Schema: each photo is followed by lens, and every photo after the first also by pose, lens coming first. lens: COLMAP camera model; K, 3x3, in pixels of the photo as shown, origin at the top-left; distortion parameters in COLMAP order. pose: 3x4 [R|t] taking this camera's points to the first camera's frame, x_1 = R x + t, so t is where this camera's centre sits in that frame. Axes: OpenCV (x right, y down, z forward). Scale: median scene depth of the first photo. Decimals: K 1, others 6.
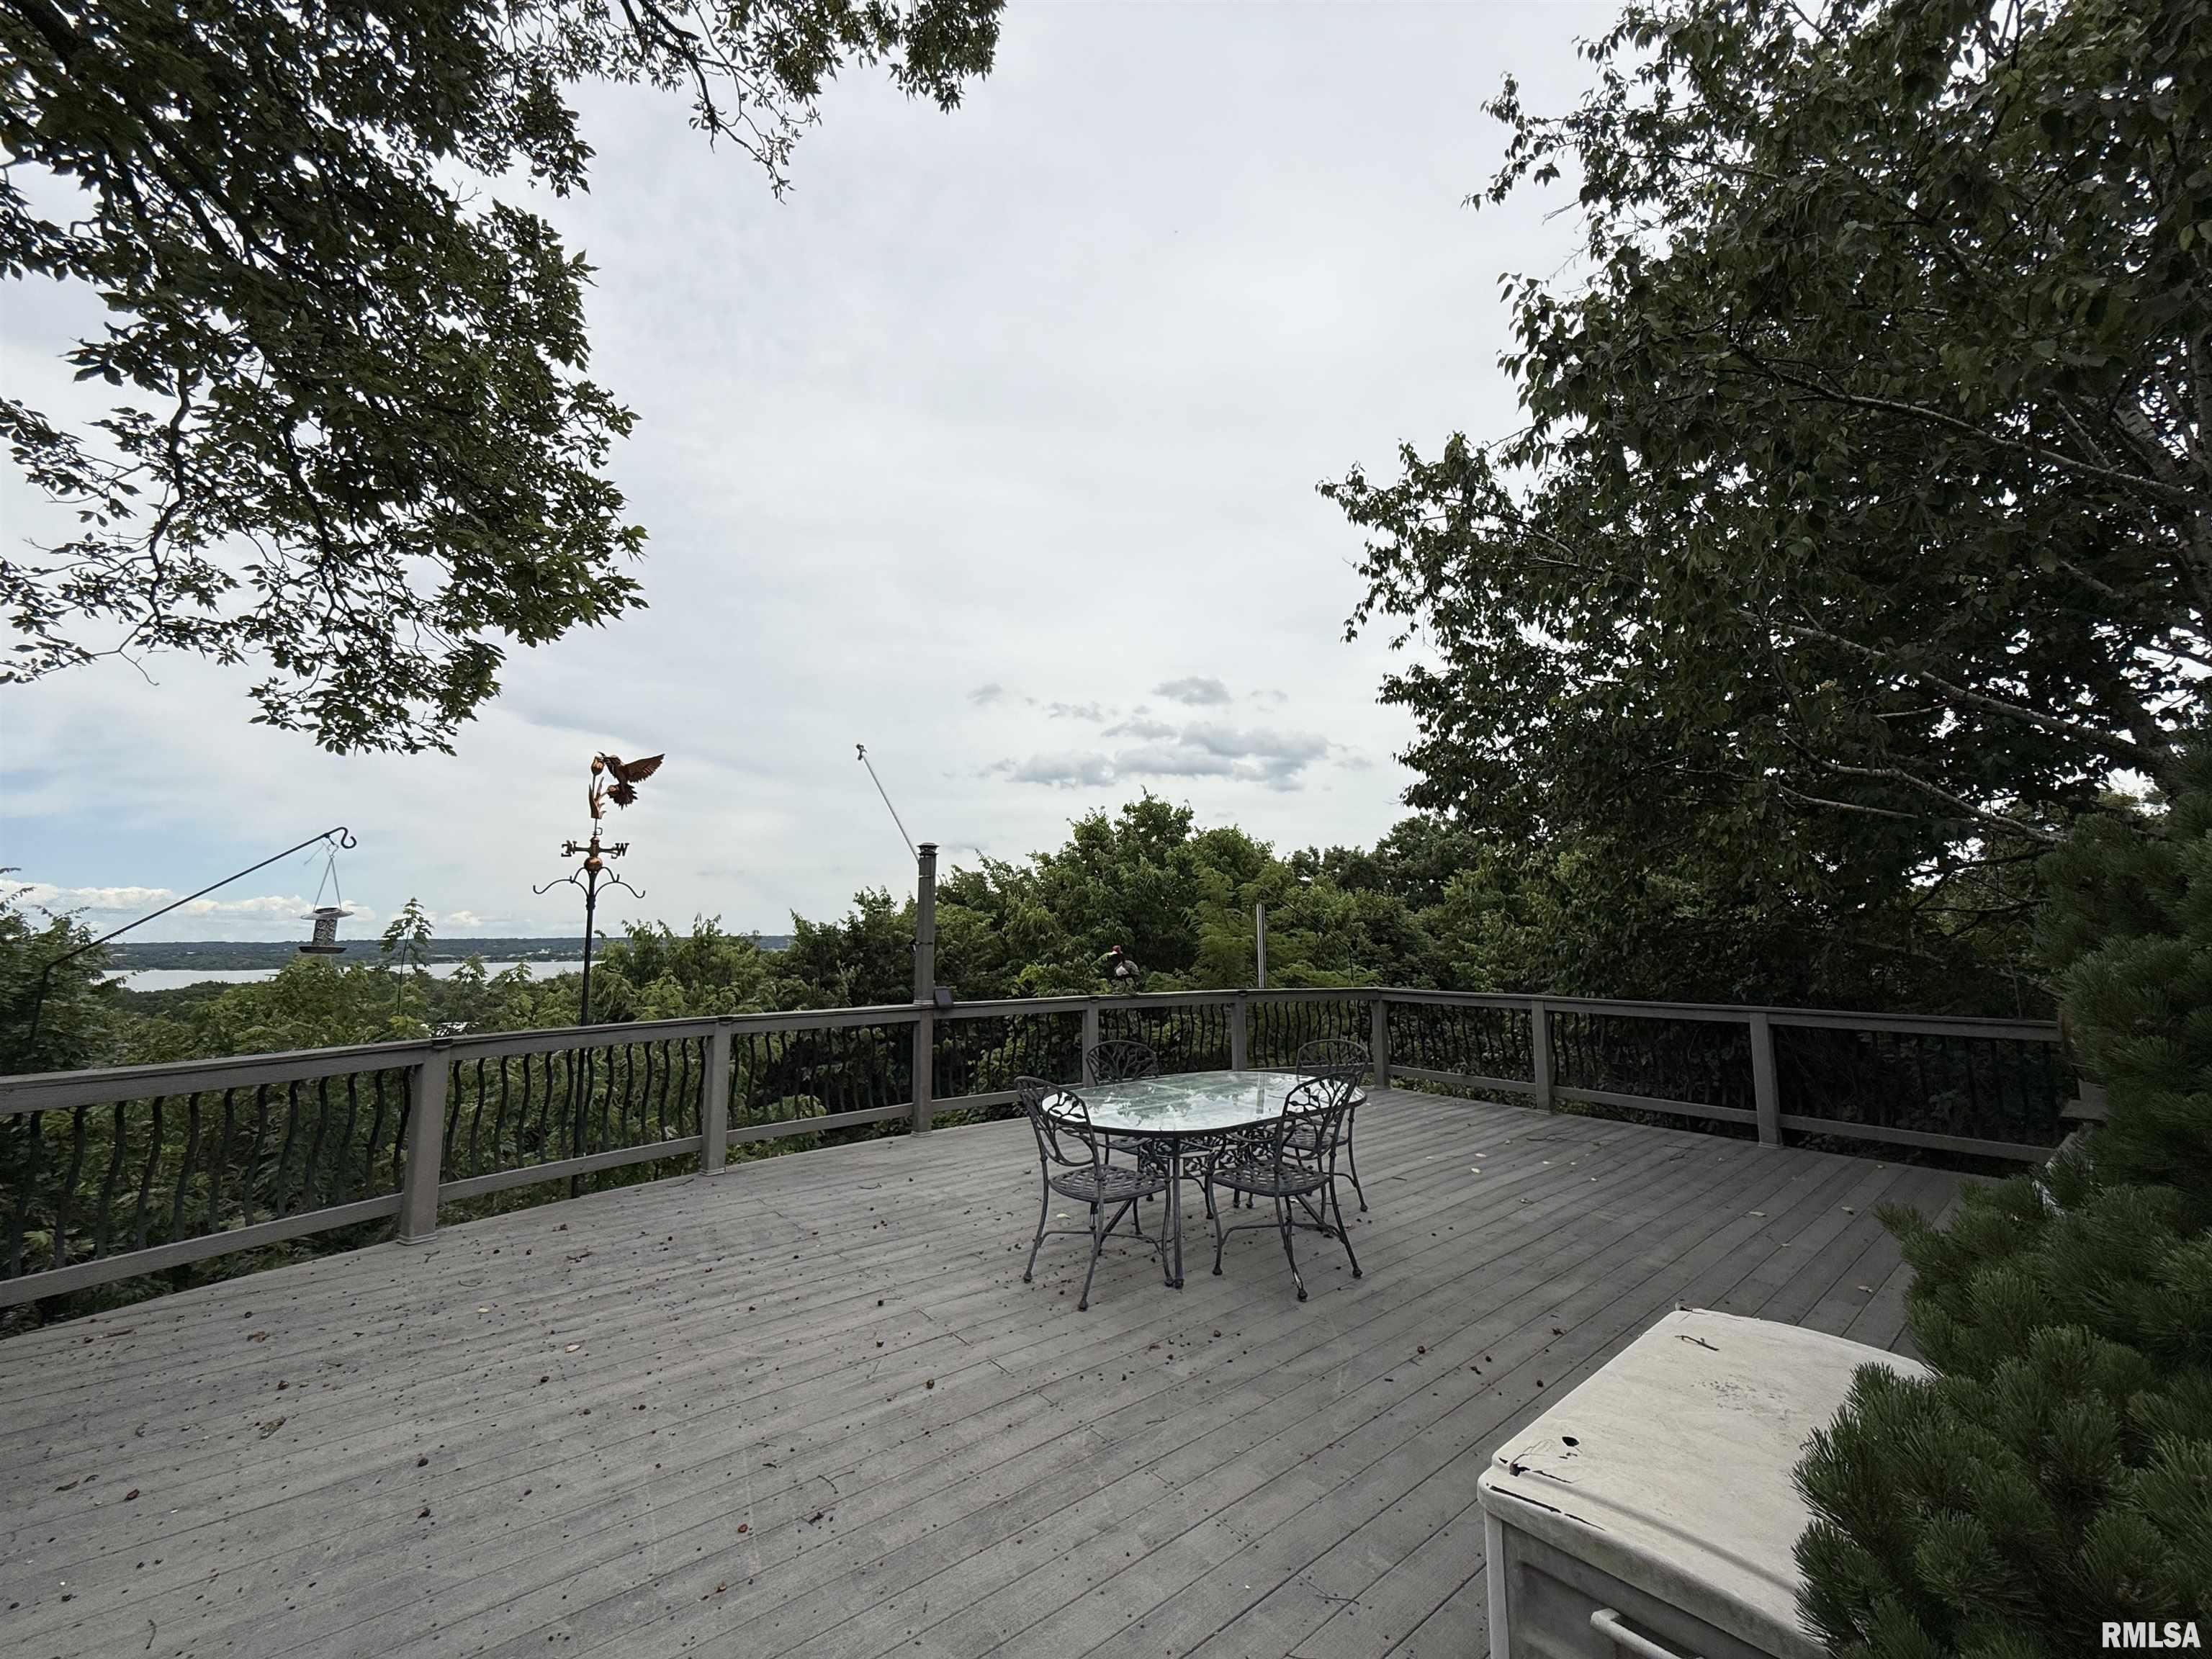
lens RADIAL K [[883.7, 0, 1099.6], [0, 883.7, 833.5], [0, 0, 1]] dist [0.002194, -0.000595]
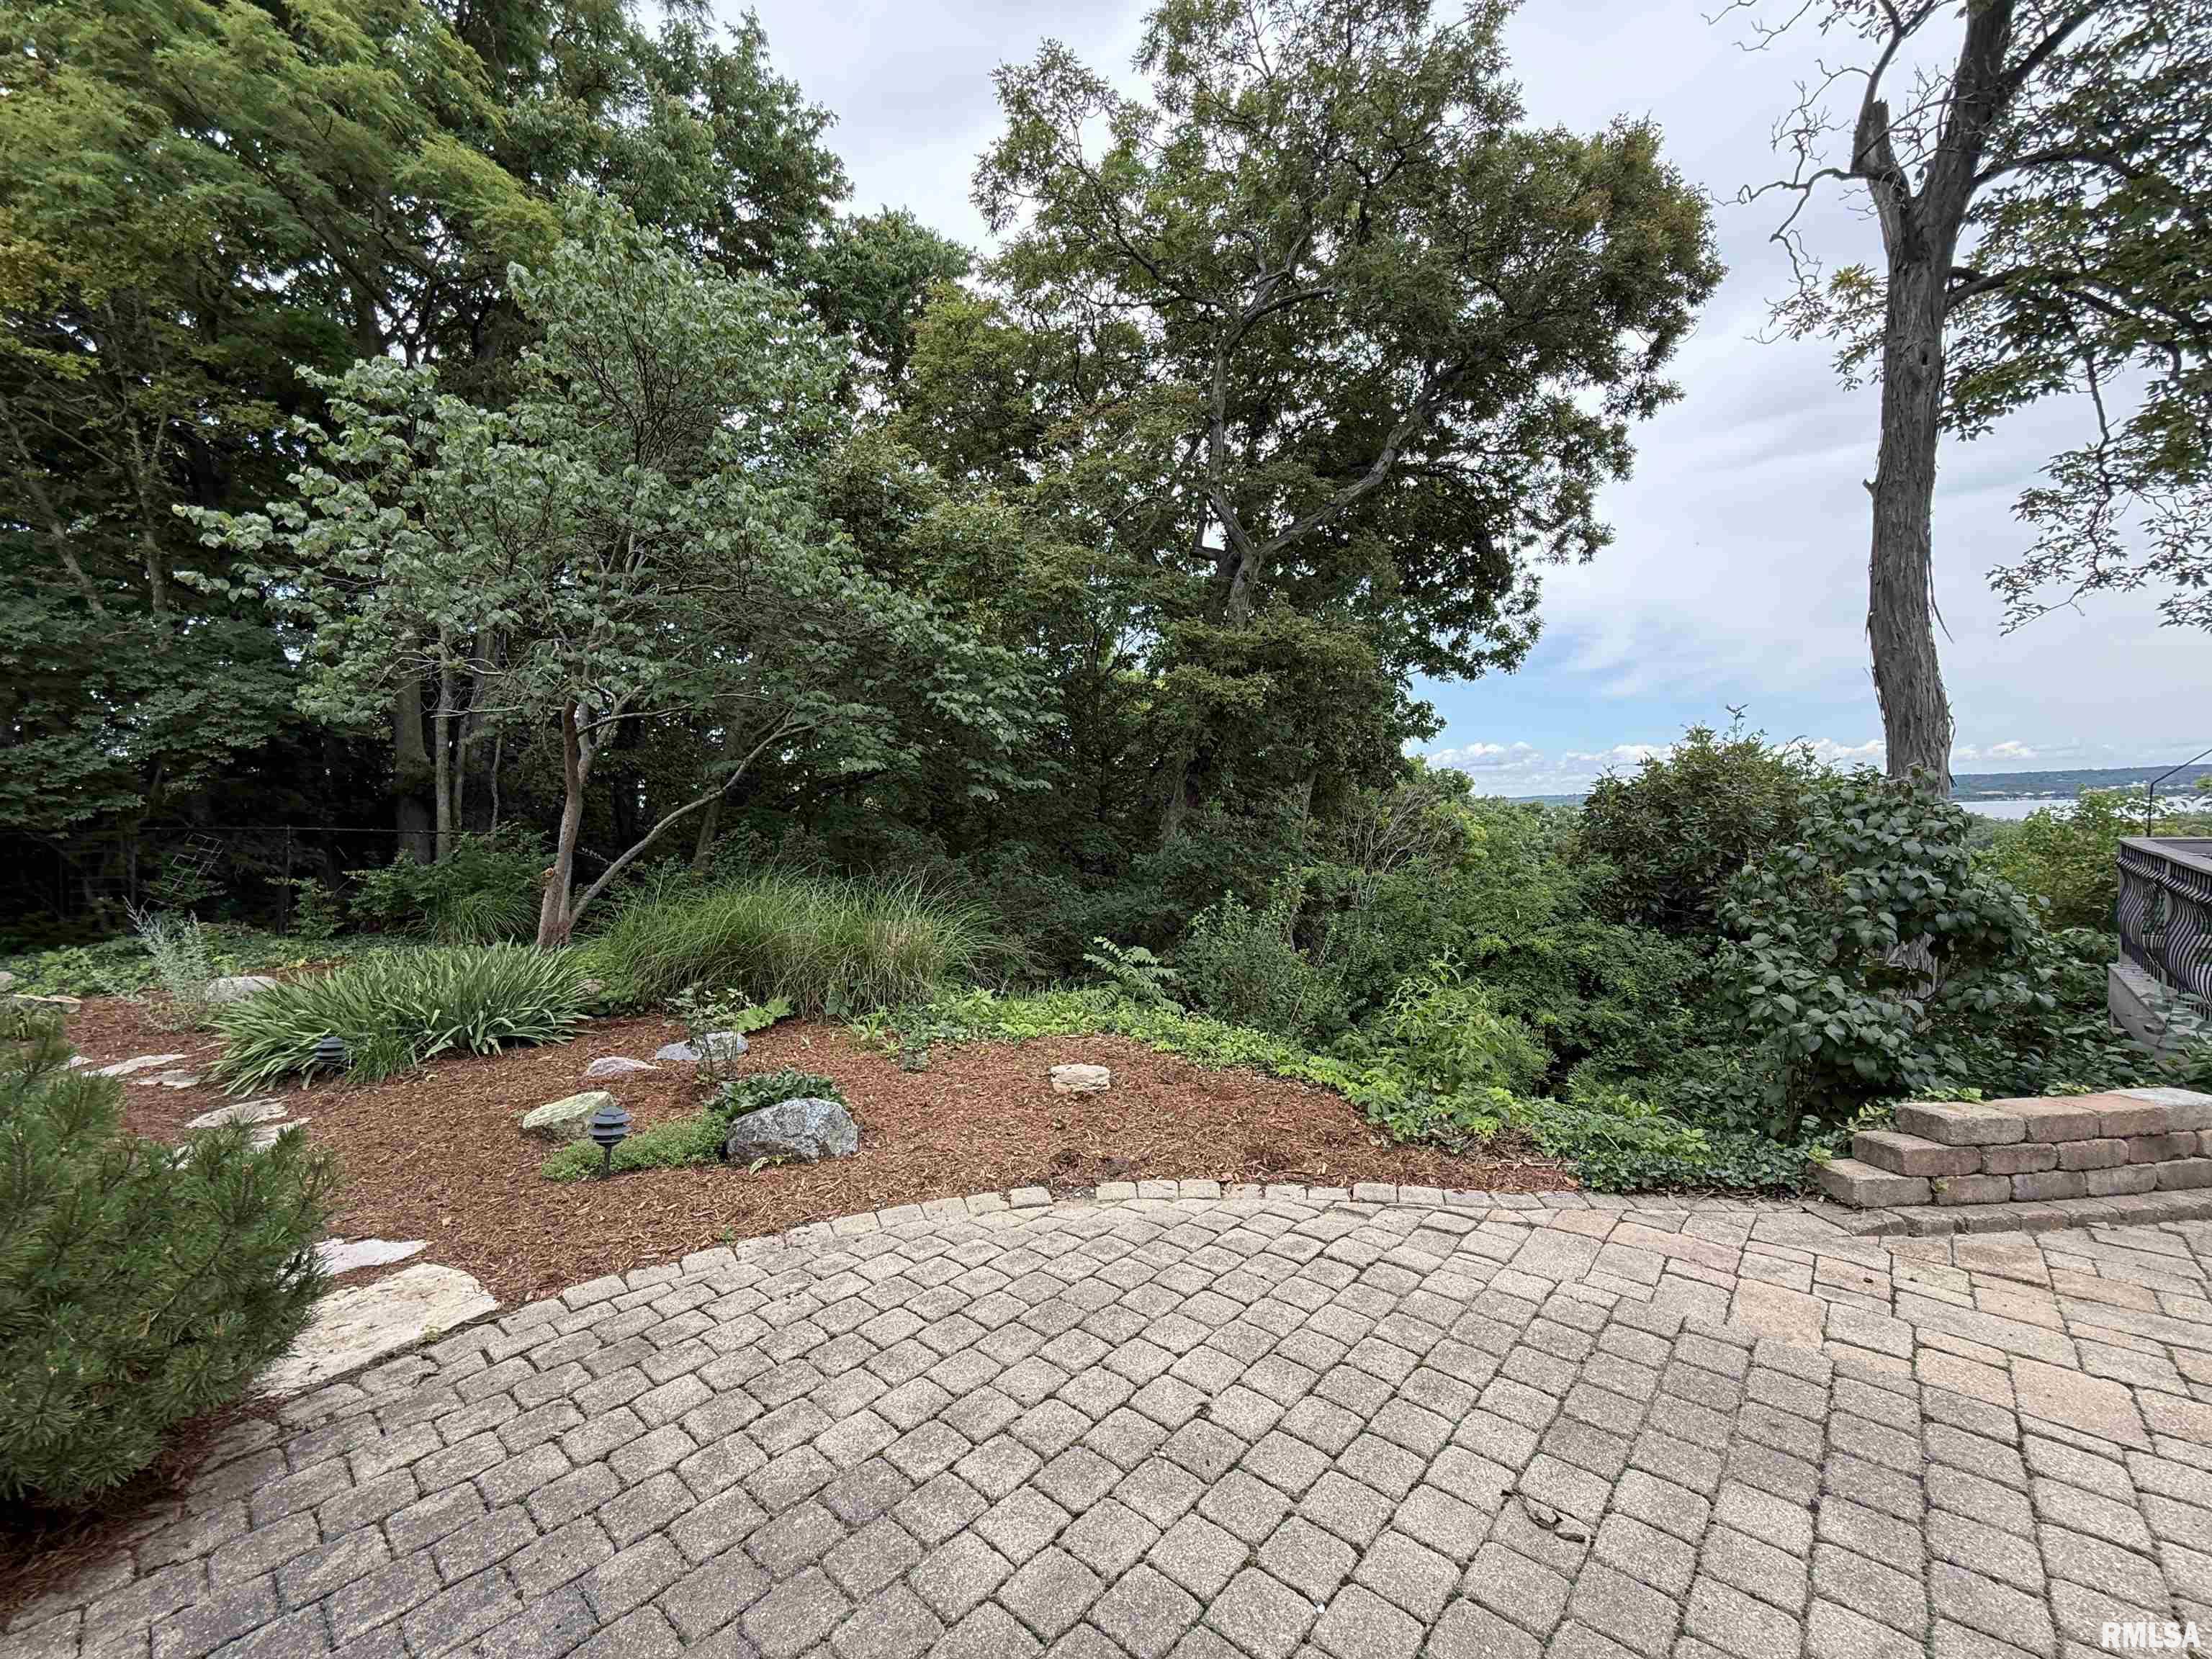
lens RADIAL K [[883.7, 0, 1109.5], [0, 883.7, 831.0], [0, 0, 1]] dist [0.002194, -0.000595]
pose [[0.156373, 0.022323, -0.987446, 0.074930], [0.153217, 0.987094, 0.046578, -0.036502], [0.975742, -0.158577, 0.150934, -0.298767]]
